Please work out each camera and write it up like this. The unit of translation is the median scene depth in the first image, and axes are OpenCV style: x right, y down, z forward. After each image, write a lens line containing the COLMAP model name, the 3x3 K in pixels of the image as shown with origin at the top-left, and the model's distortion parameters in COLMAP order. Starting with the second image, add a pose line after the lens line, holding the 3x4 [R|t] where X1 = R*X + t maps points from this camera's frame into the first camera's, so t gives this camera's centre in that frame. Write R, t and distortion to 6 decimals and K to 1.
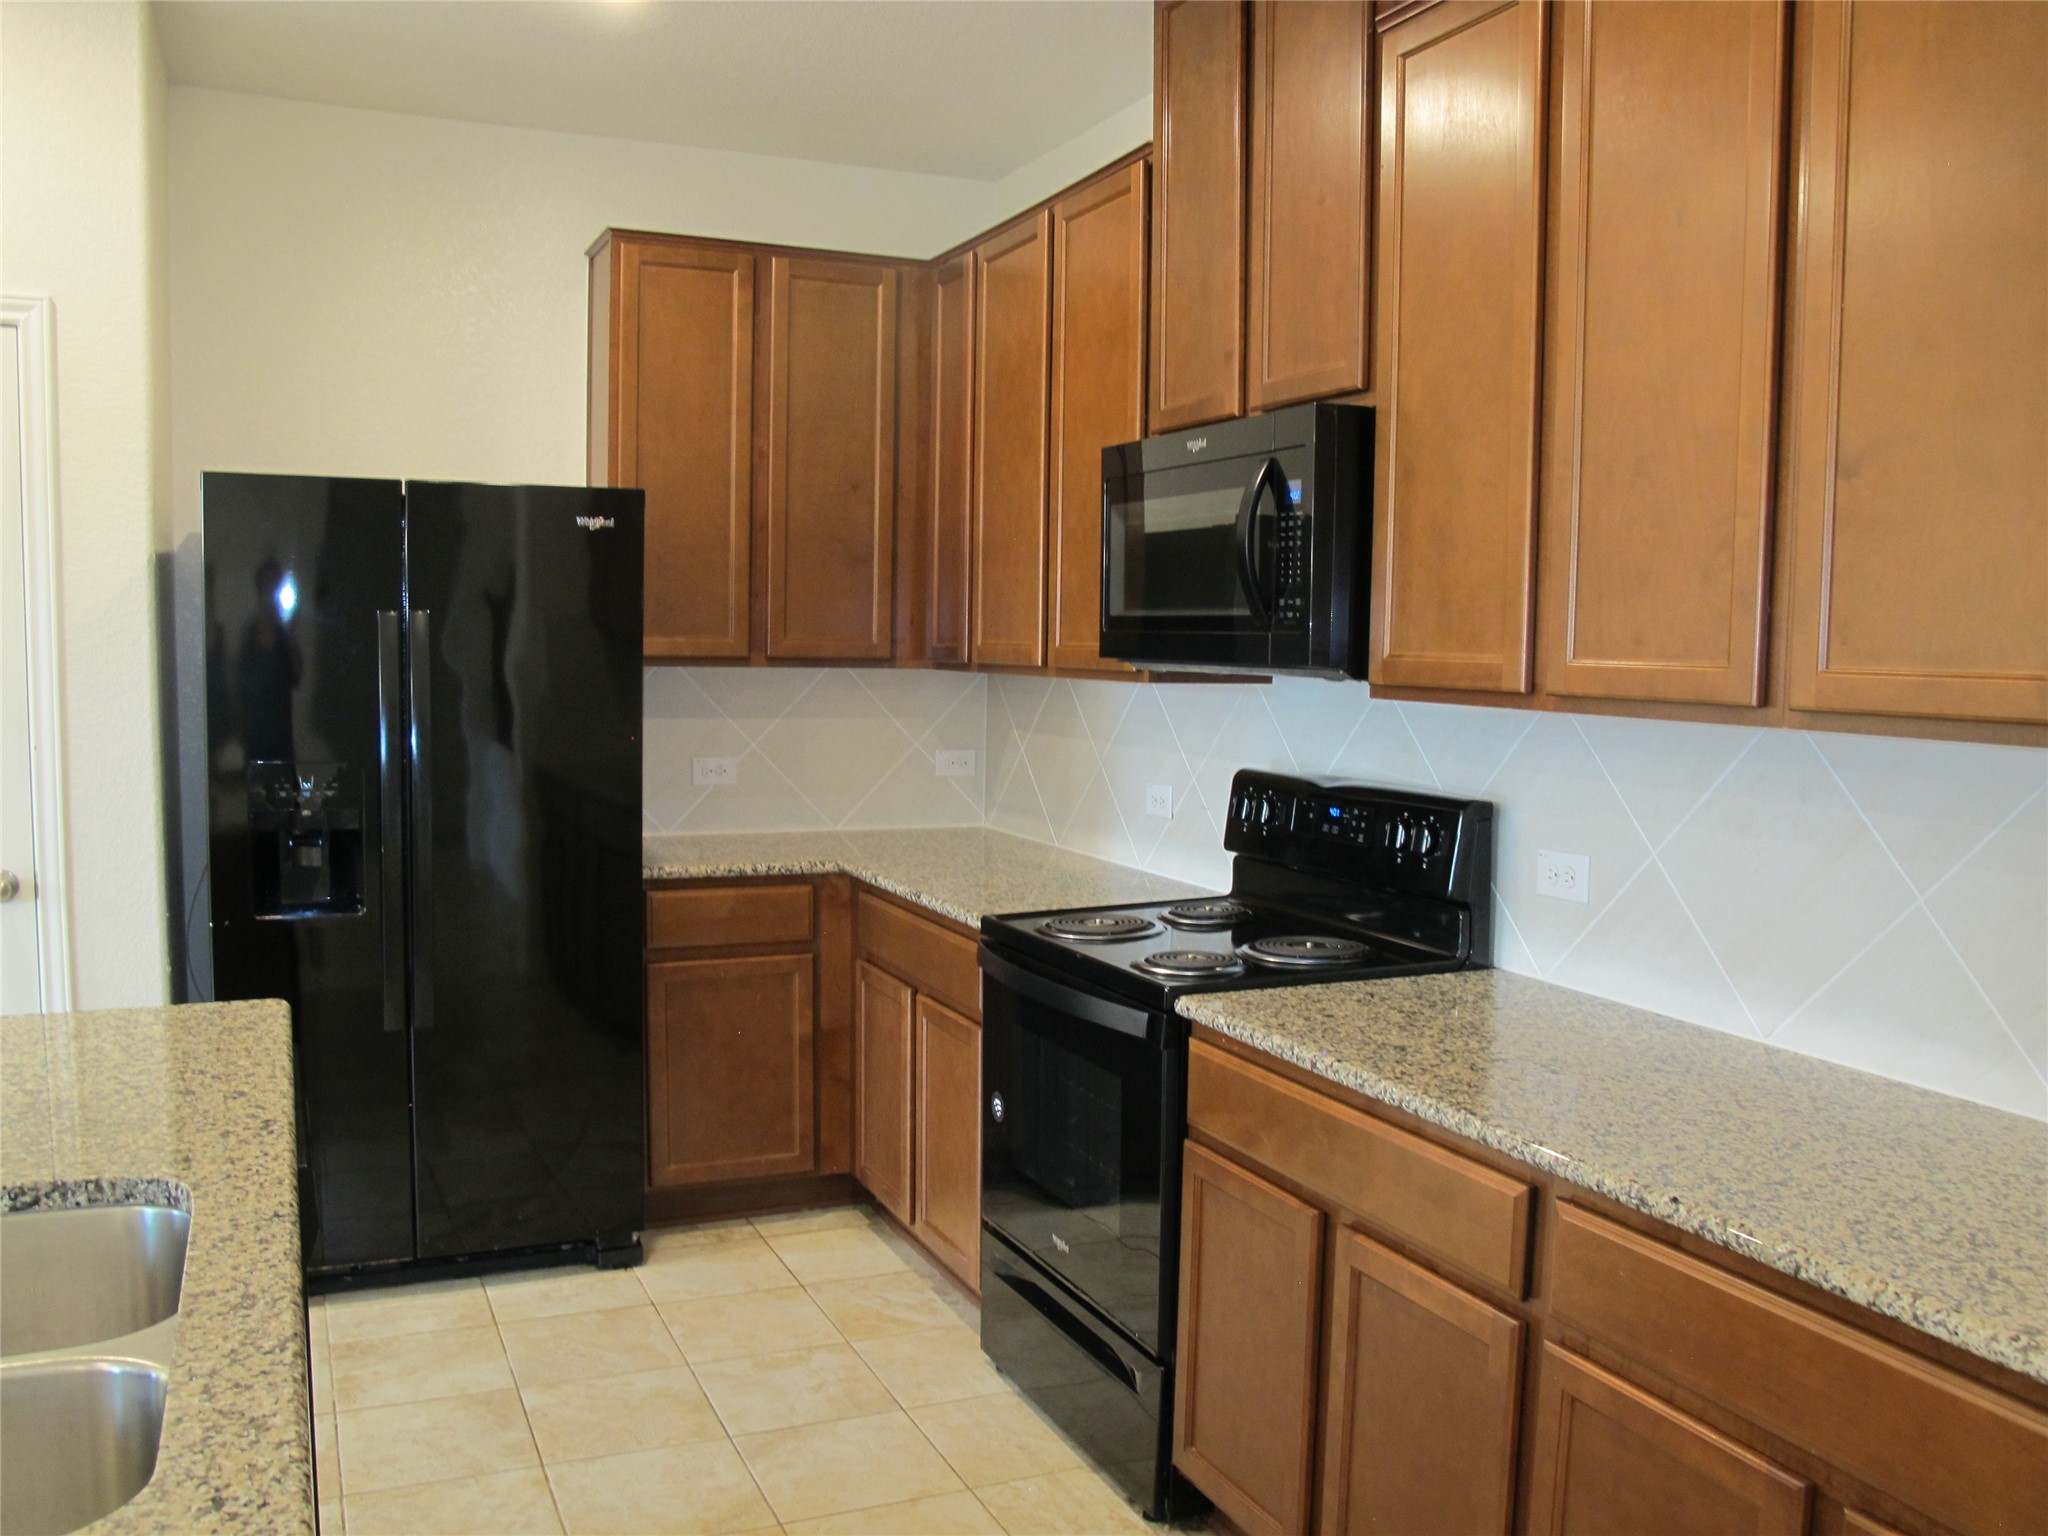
lens RADIAL K [[1742.1, 0, 1030.8], [0, 1742.1, 801.9], [0, 0, 1]] dist [-0.154881, 0.130798]
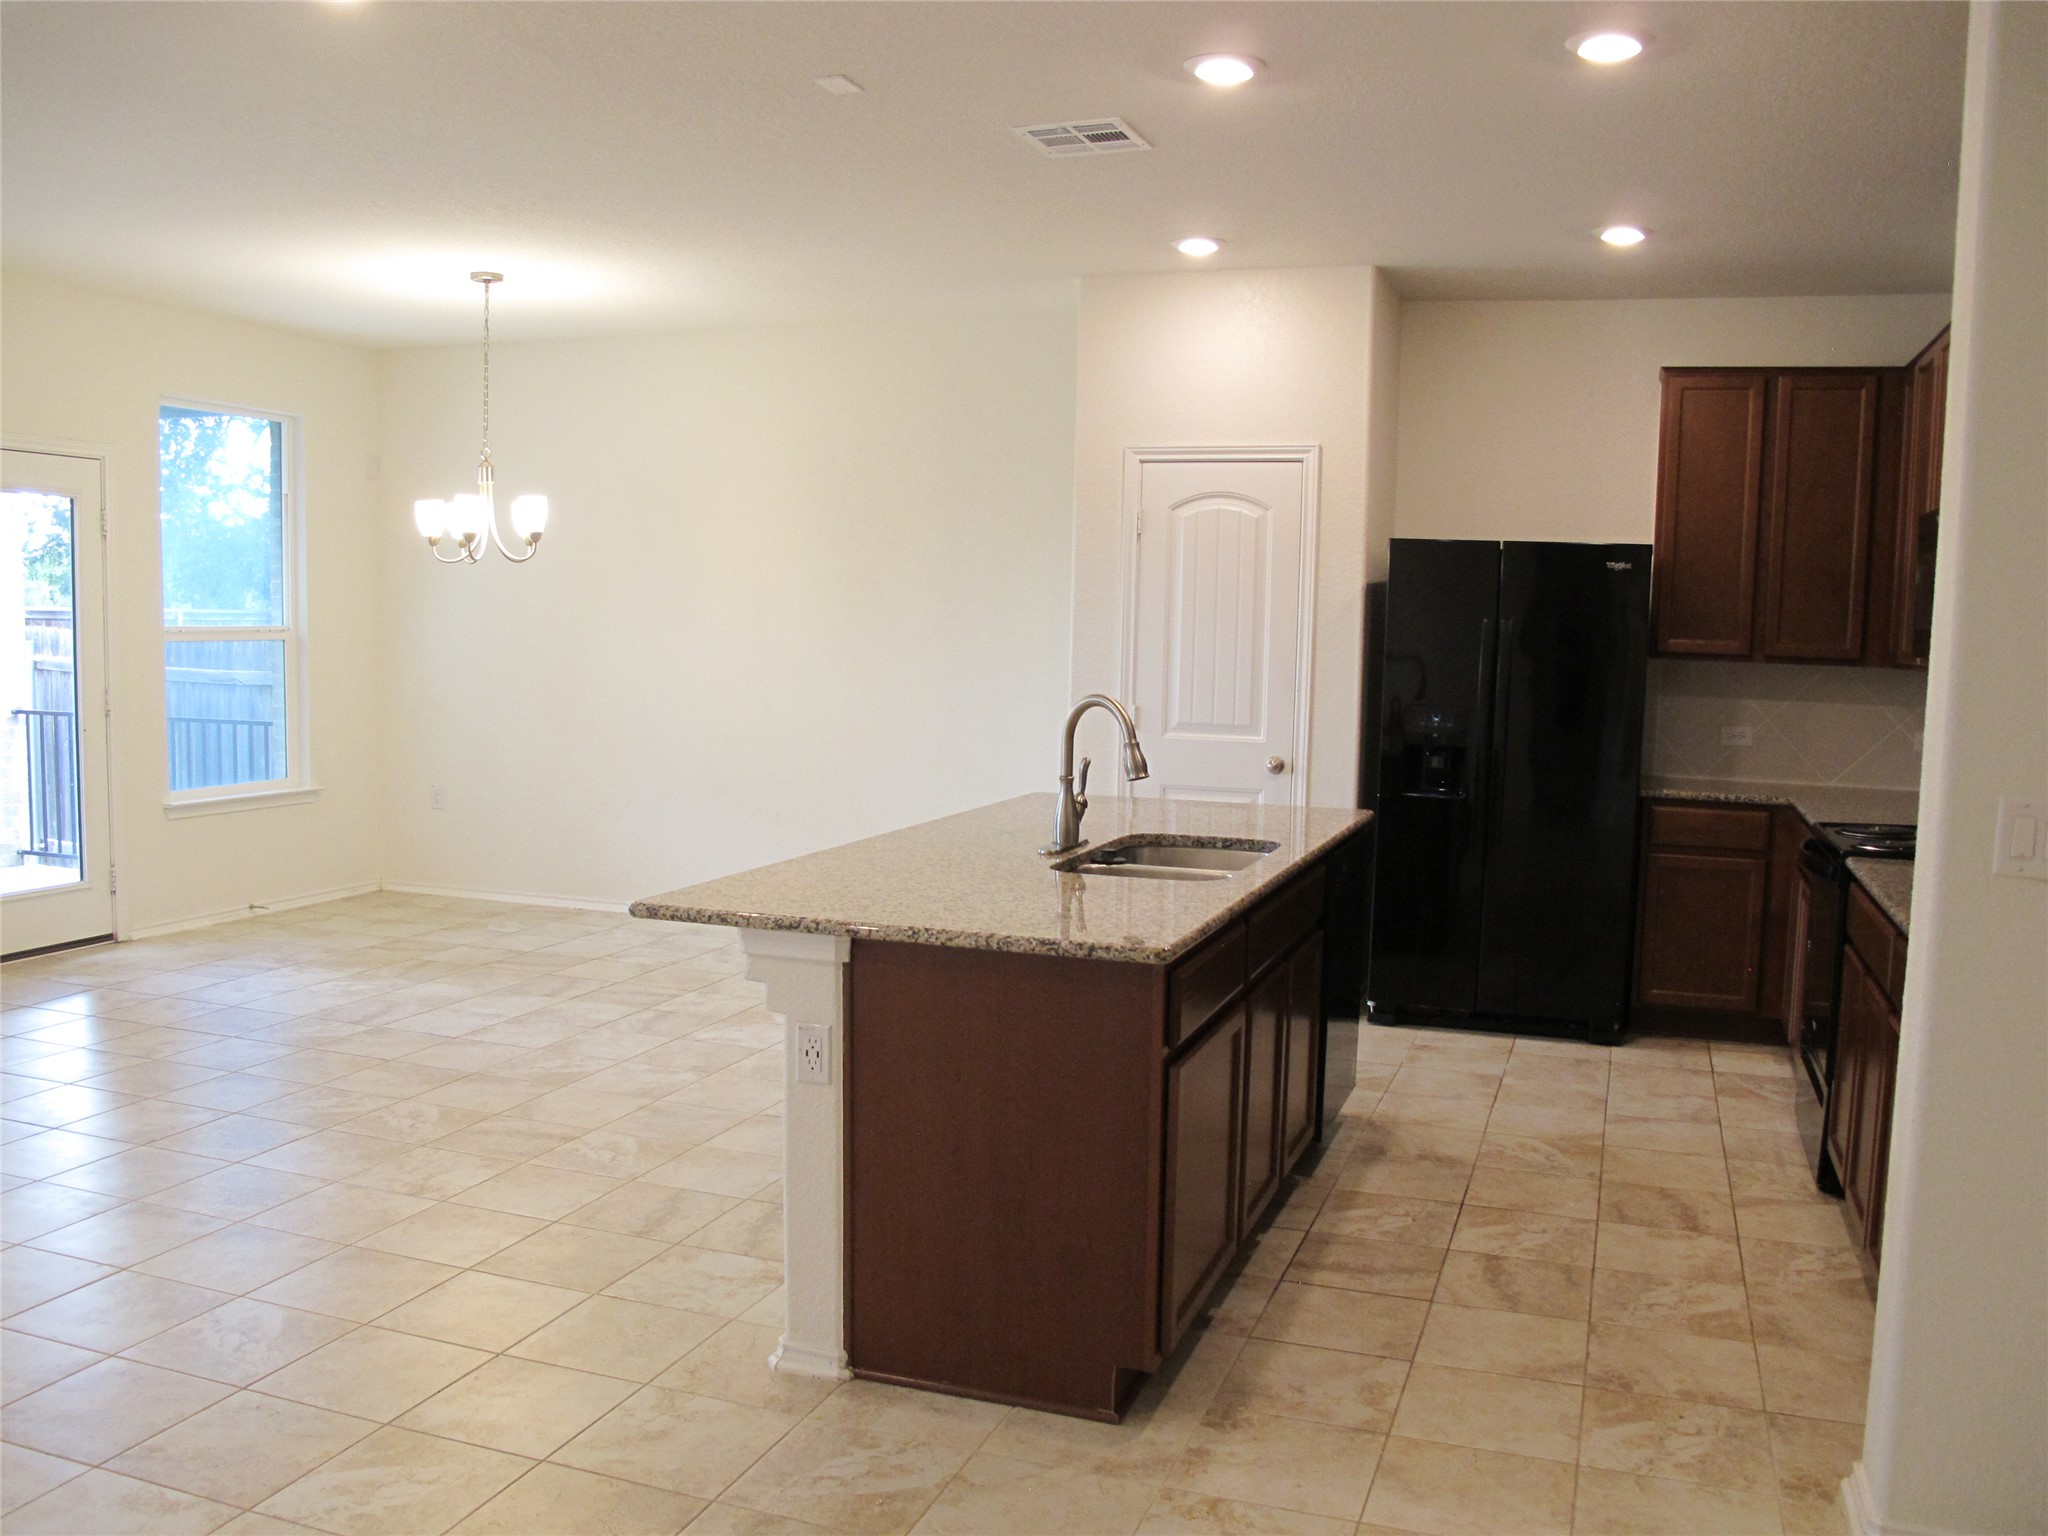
lens RADIAL K [[1742.1, 0, 1030.8], [0, 1742.1, 801.9], [0, 0, 1]] dist [-0.154881, 0.130798]
pose [[0.727681, 0.075403, -0.681758, 0.454225], [-0.077865, 0.996595, 0.027114, 0.055993], [0.681481, 0.033355, 0.731075, -0.530679]]
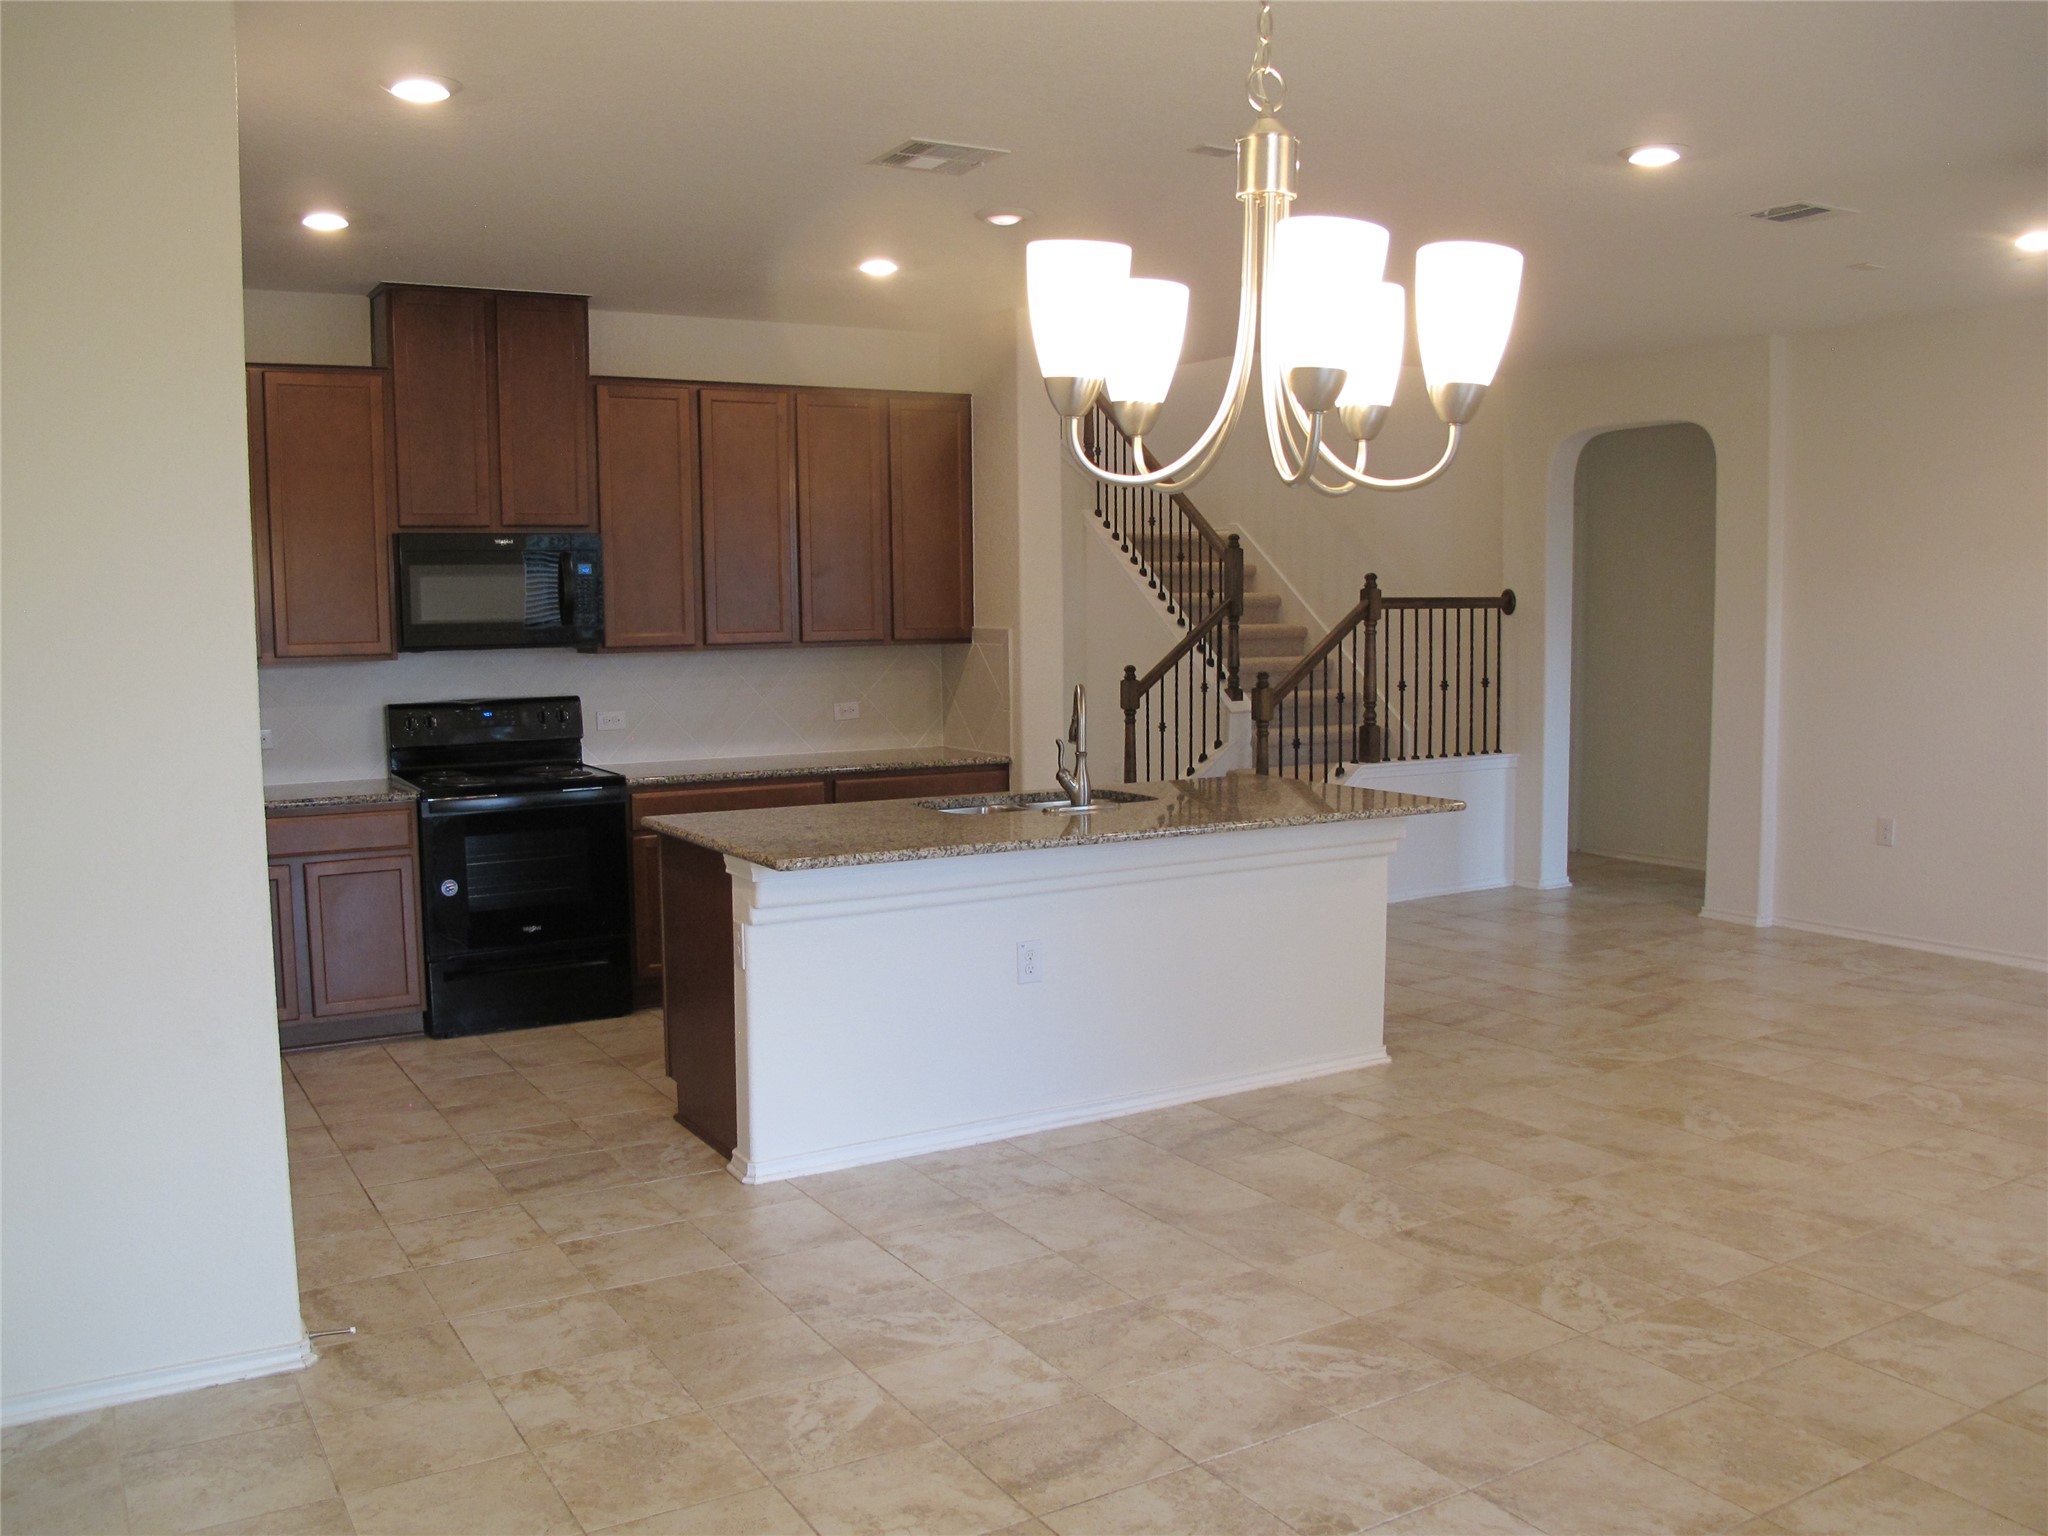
lens RADIAL K [[1742.1, 0, 1030.8], [0, 1742.1, 801.9], [0, 0, 1]] dist [-0.154881, 0.130798]
pose [[-0.133304, -0.123602, 0.983337, -1.743103], [0.107027, 0.984595, 0.138269, -0.093964], [-0.985279, 0.123675, -0.118022, 0.544592]]
